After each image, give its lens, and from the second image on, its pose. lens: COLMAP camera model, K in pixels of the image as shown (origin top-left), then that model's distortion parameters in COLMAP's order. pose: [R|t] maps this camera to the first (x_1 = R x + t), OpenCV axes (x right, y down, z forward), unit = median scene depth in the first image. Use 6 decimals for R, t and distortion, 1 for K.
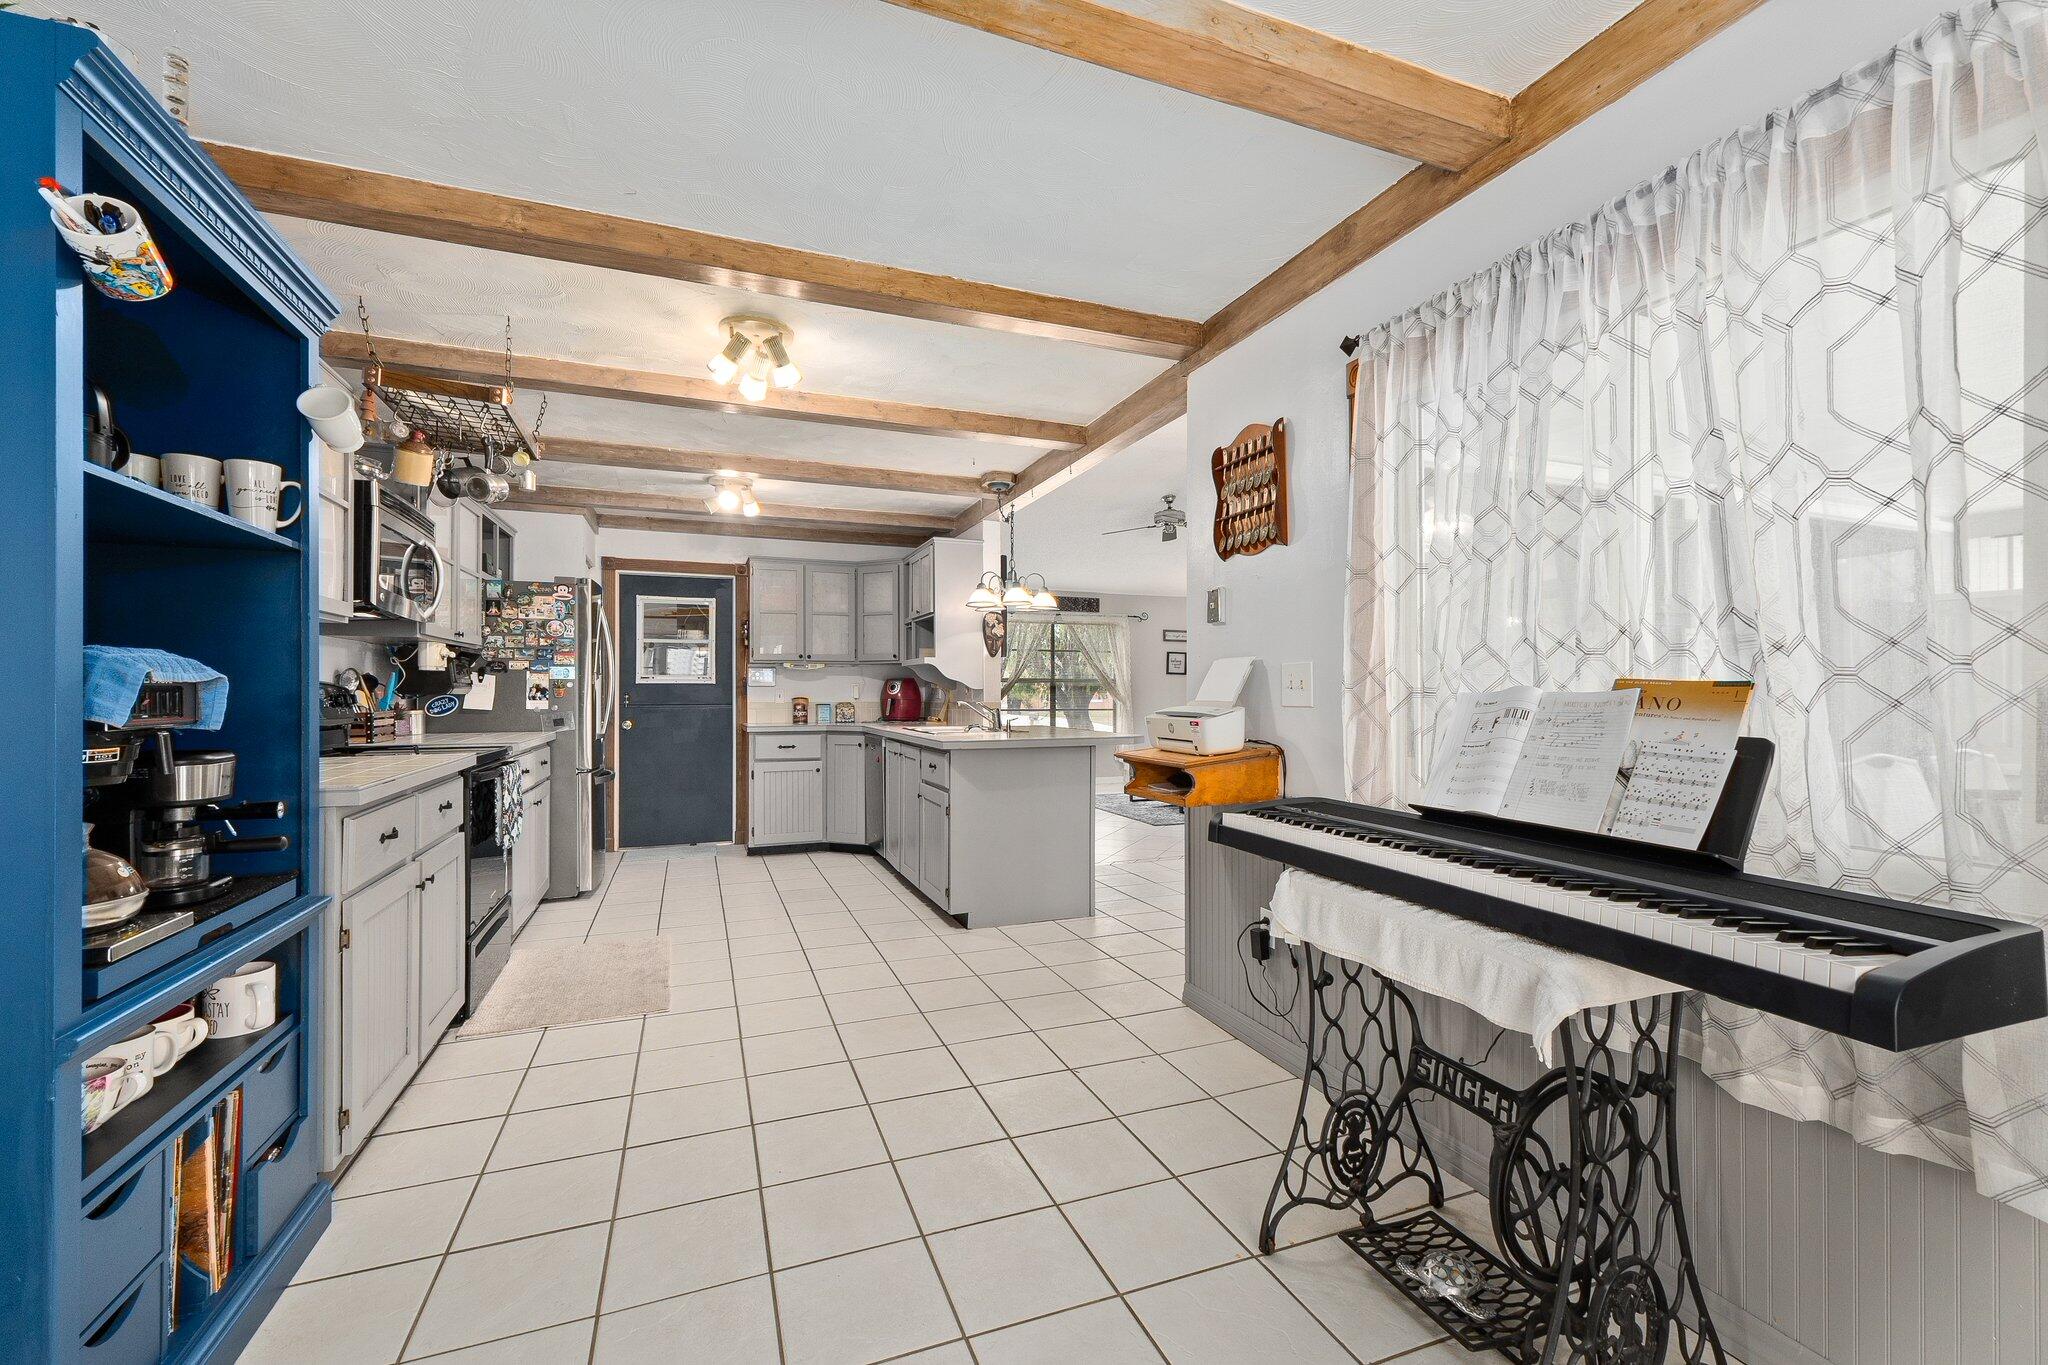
lens RADIAL K [[862.1, 0, 1027.9], [0, 862.1, 686.6], [0, 0, 1]] dist [0.006759, 0.000004]
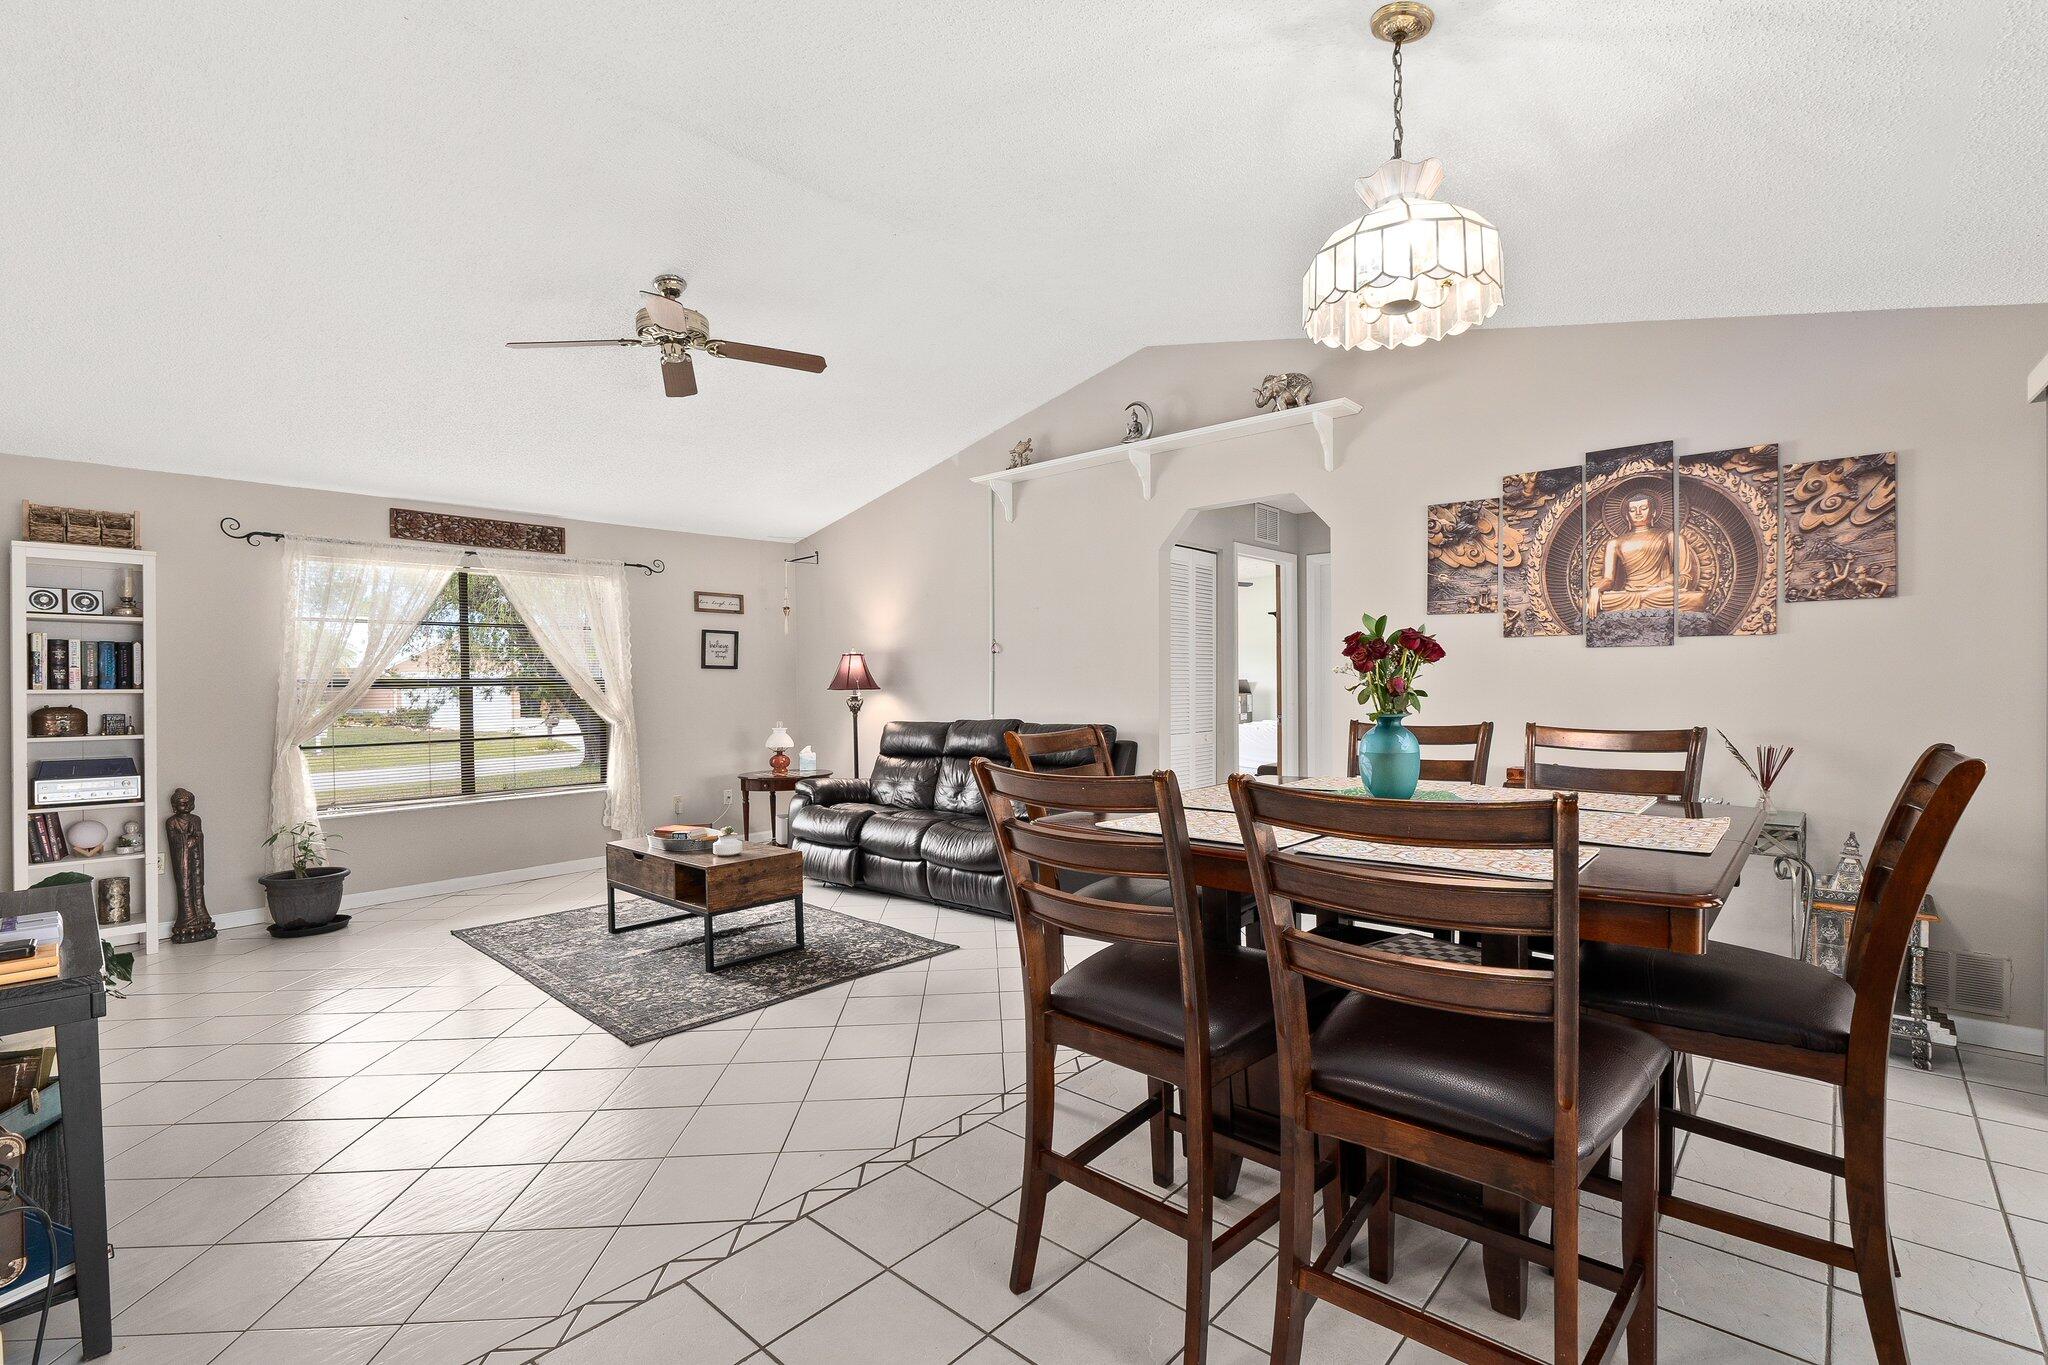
lens RADIAL K [[911.2, 0, 1033.4], [0, 911.2, 691.7], [0, 0, 1]] dist [-0.009576, 0.000390]
pose [[0.891400, -0.017990, 0.452861, 0.151850], [0.010380, 0.999760, 0.019284, -0.015147], [-0.453099, -0.012489, 0.891373, 0.650566]]
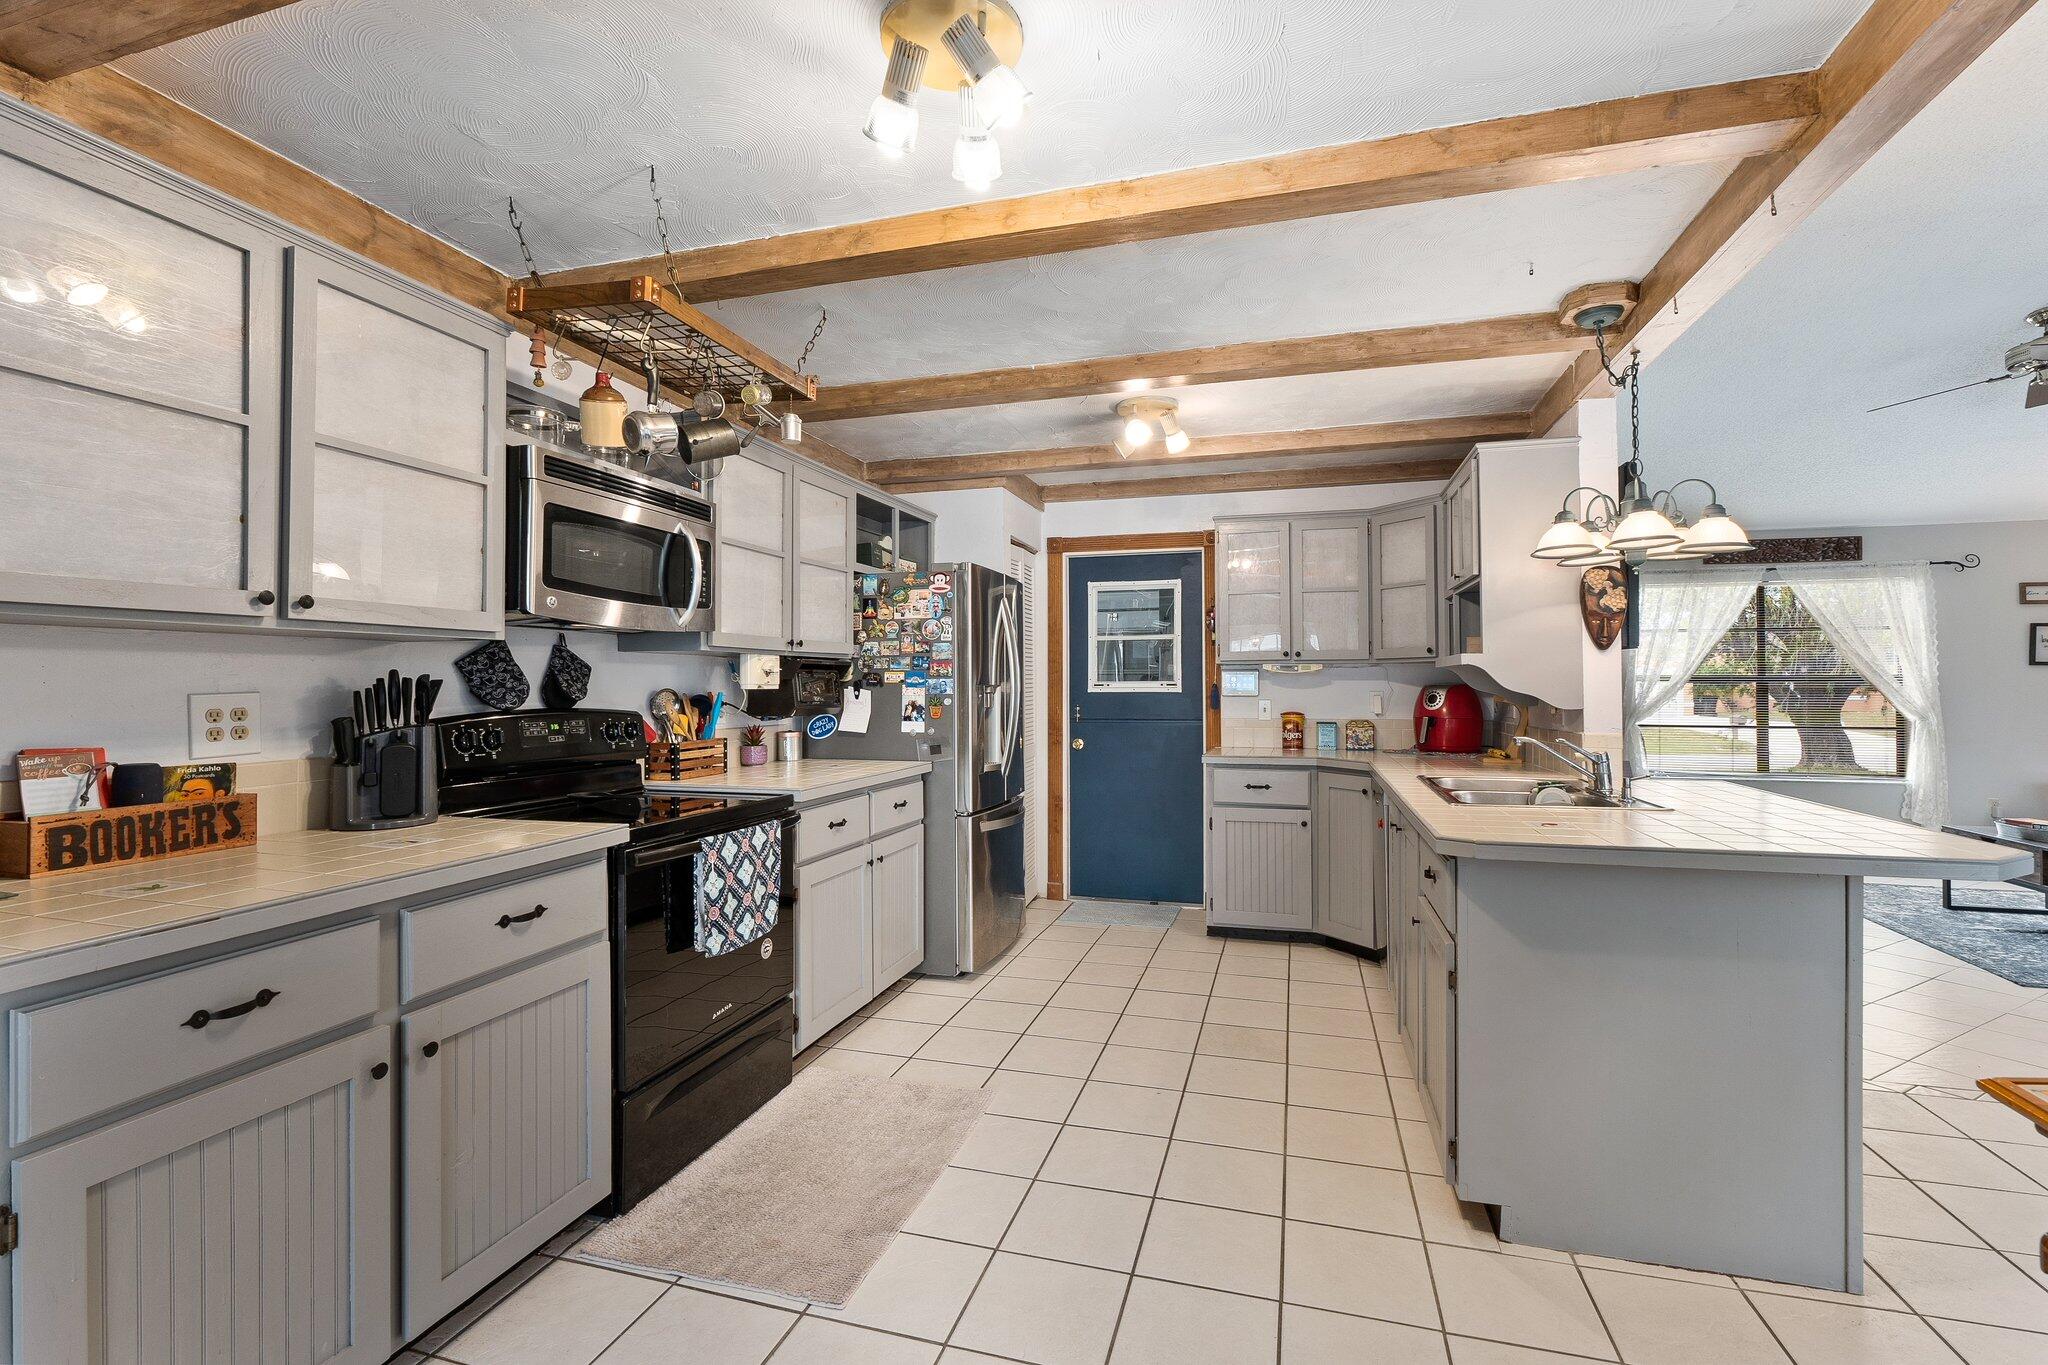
lens RADIAL K [[914.6, 0, 1023.7], [0, 914.6, 671.1], [0, 0, 1]] dist [-0.010715, 0.000248]
pose [[0.788461, -0.009988, -0.615003, 0.022440], [0.005973, 0.999945, -0.008582, -0.017402], [0.615055, 0.003093, 0.788478, 0.311741]]
